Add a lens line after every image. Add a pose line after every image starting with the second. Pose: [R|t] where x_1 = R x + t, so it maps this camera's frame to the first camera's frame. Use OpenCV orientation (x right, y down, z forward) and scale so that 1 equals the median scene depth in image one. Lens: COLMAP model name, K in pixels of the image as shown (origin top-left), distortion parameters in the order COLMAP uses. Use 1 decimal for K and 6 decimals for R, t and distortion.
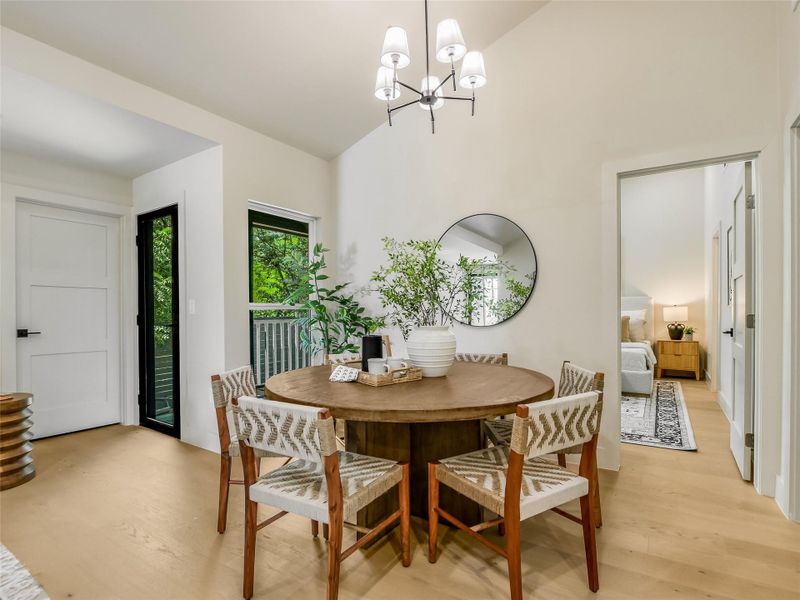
lens RADIAL K [[410.9, 0, 402.2], [0, 410.9, 311.5], [0, 0, 1]] dist [-0.025976, -0.000590]
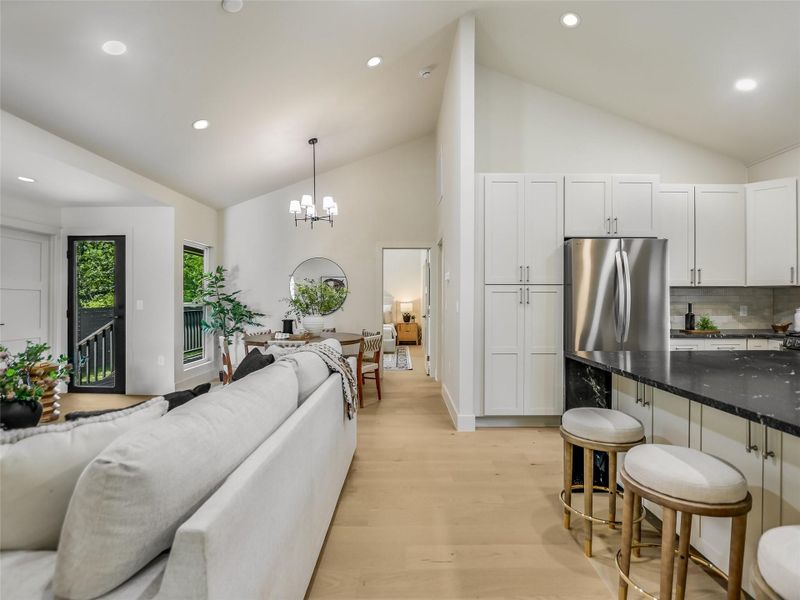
lens RADIAL K [[395.2, 0, 400.0], [0, 395.2, 300.0], [0, 0, 1]] dist [-0.017434, -0.000261]
pose [[0.843674, 0.007790, 0.536799, -0.293892], [-0.004781, 0.999964, -0.006998, -0.015444], [-0.536834, 0.003338, 0.843681, -0.470100]]
